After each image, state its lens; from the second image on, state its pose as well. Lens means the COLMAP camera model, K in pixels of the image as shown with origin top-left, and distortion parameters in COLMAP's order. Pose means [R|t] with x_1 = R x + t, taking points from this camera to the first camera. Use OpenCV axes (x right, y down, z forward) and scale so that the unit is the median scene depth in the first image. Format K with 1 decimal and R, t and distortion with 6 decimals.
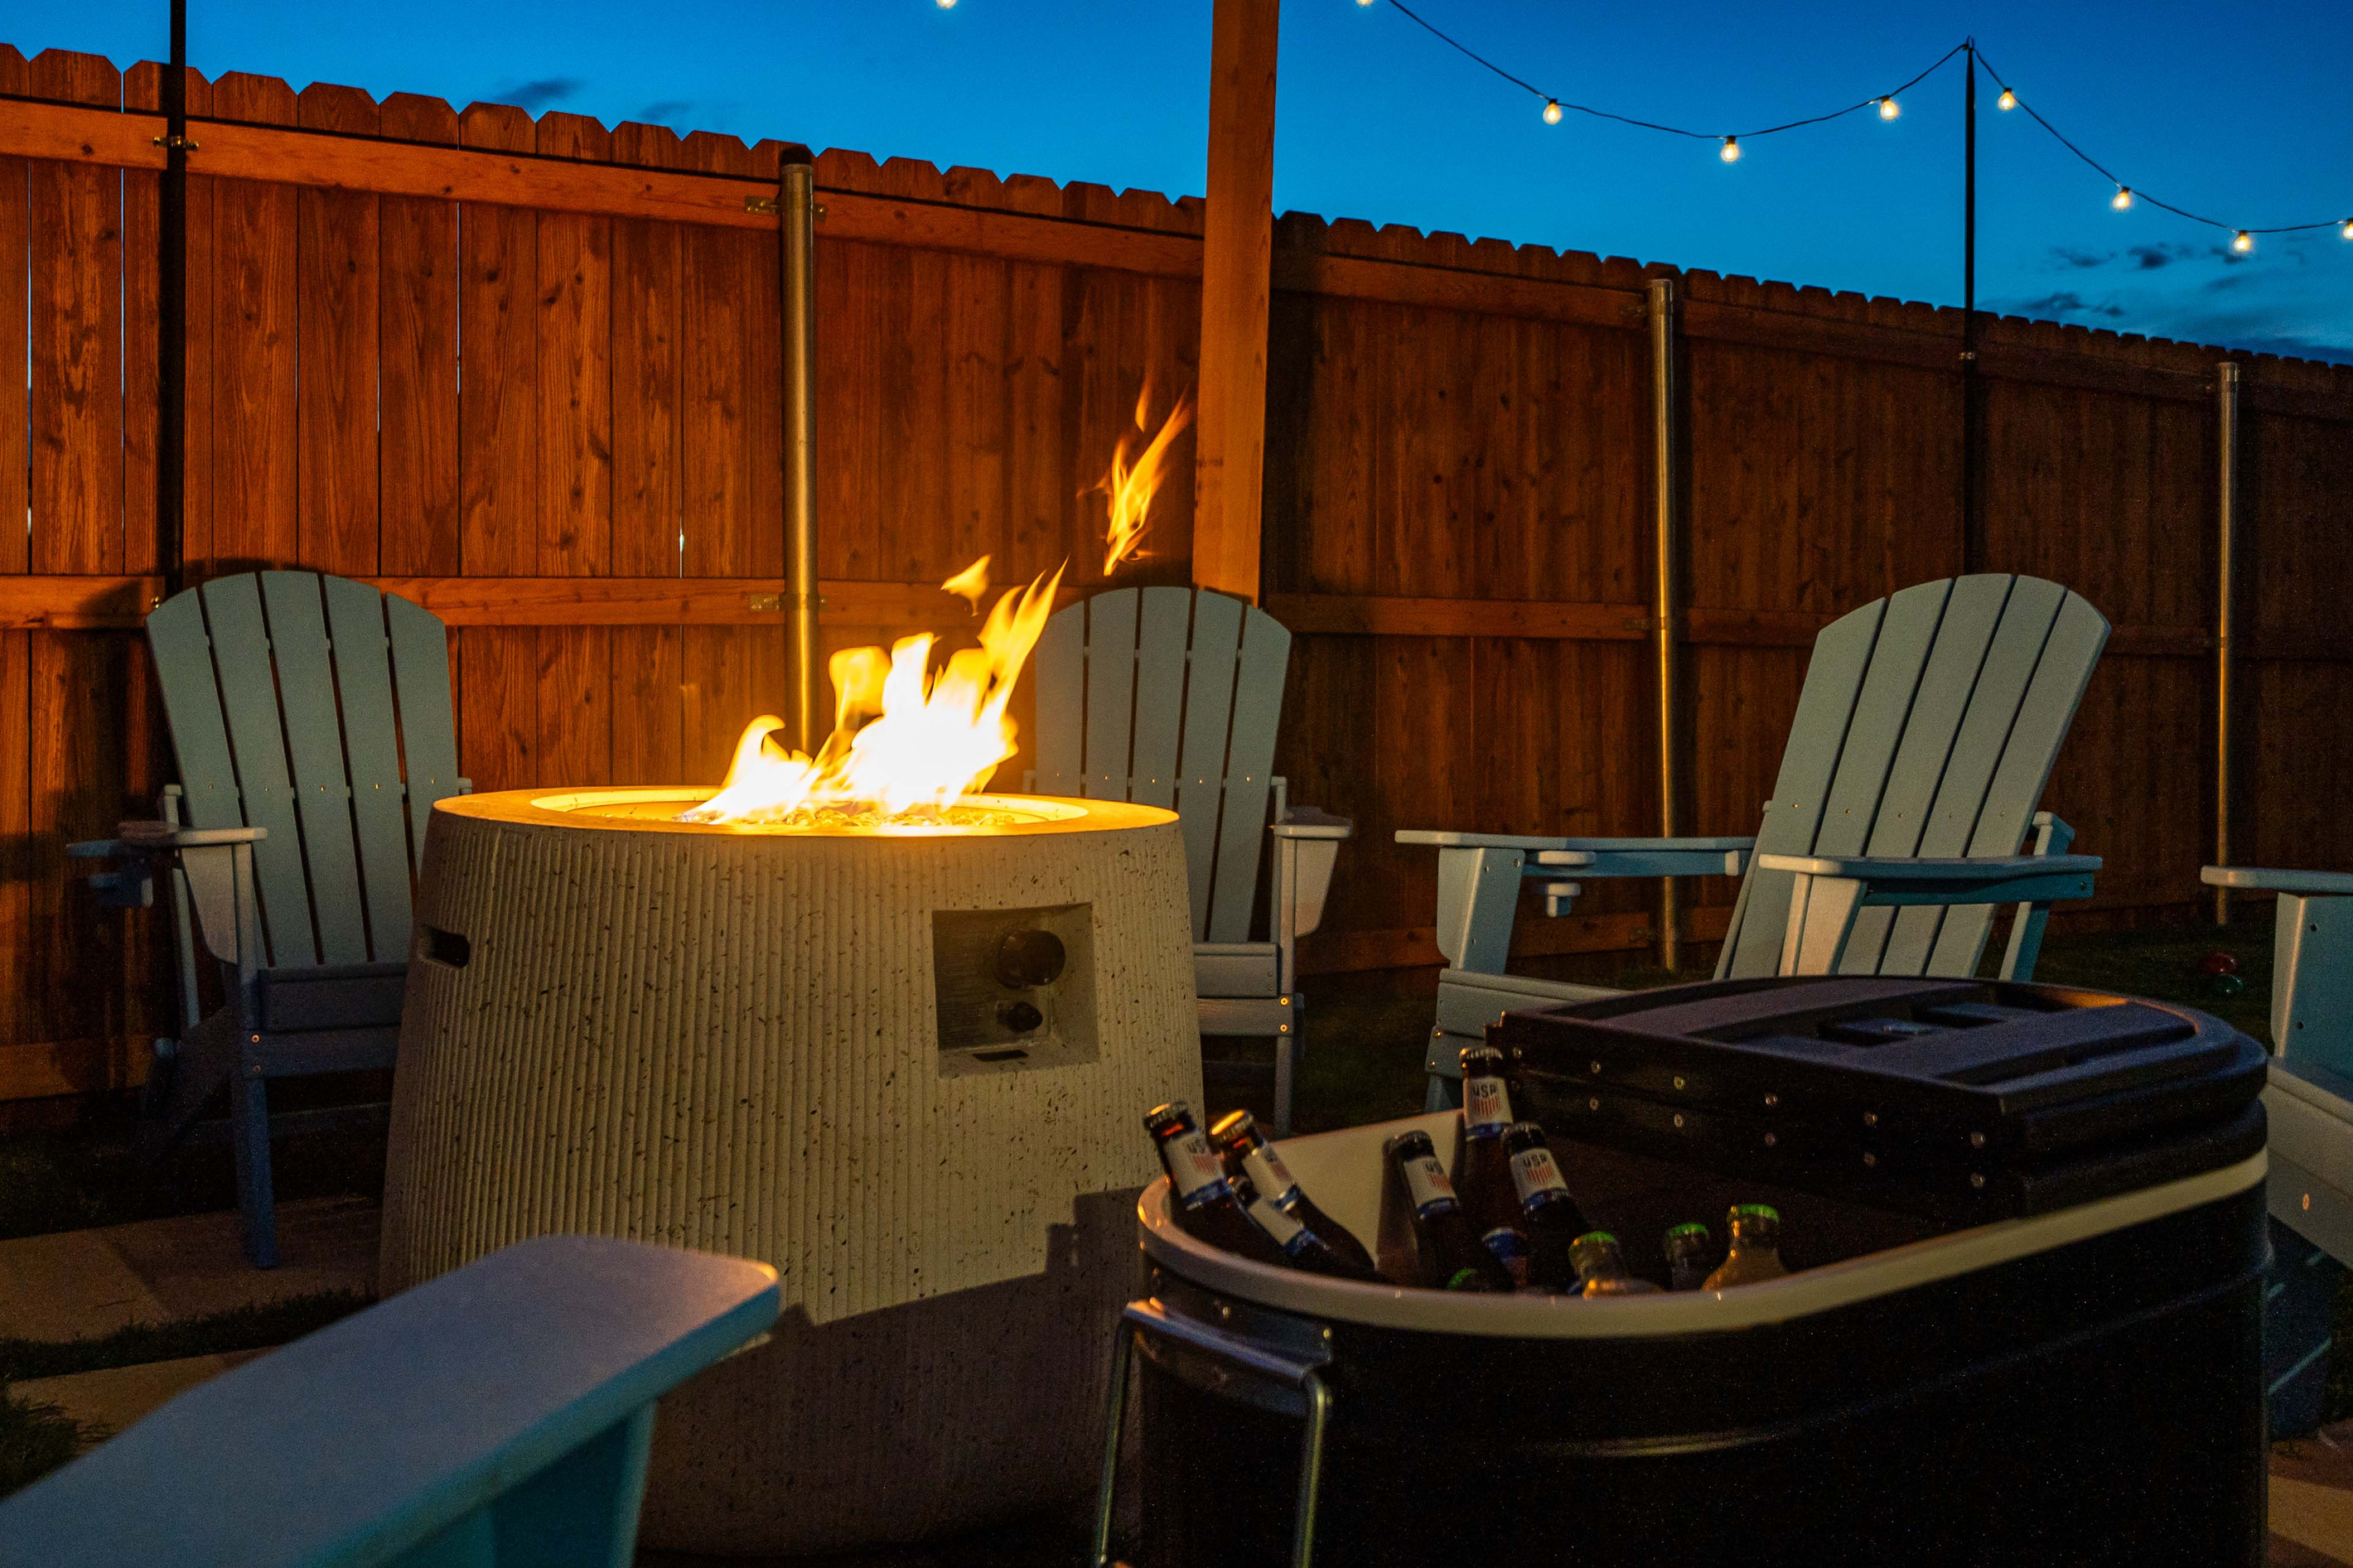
lens RADIAL K [[2392.5, 0, 1133.2], [0, 2392.5, 706.4], [0, 0, 1]] dist [0.005428, -0.009056]
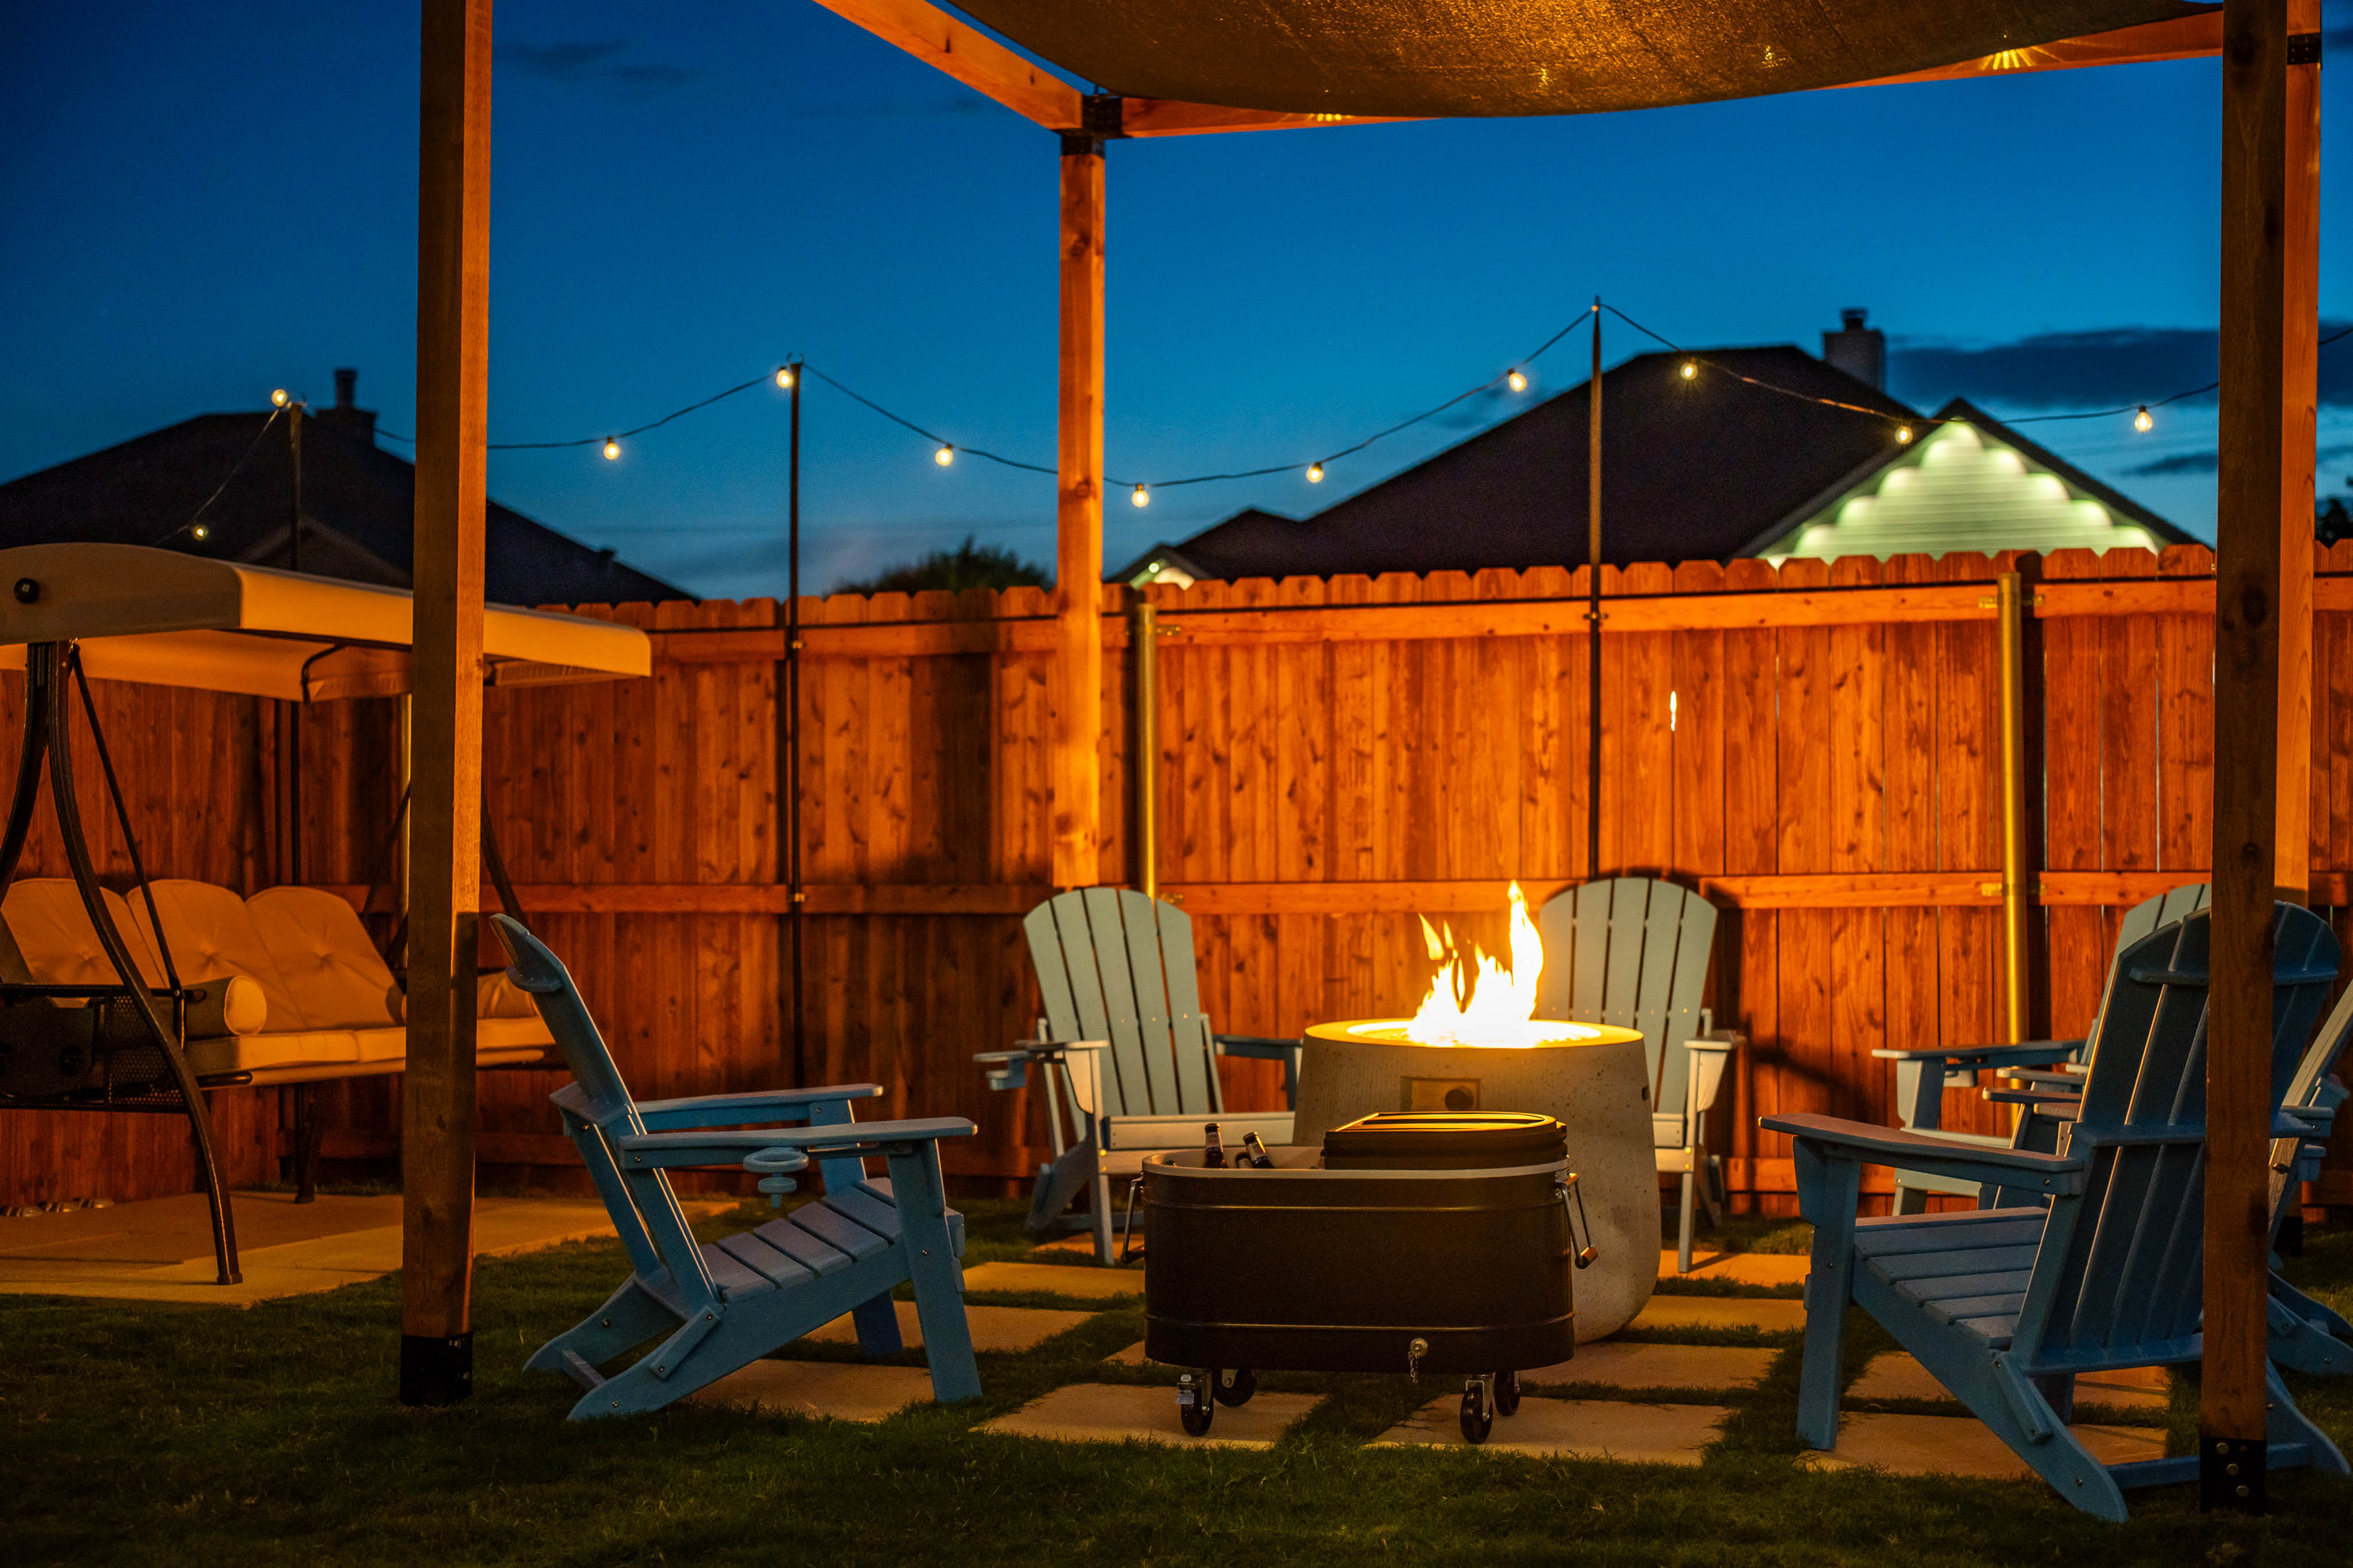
lens RADIAL K [[3122.5, 0, 1211.4], [0, 3122.5, 775.4], [0, 0, 1]] dist [-0.011895, -0.002169]
pose [[0.619394, -0.016210, -0.784913, 1.001314], [-0.006028, 0.999659, -0.025402, -0.062105], [0.785057, 0.020465, 0.619085, -0.477686]]
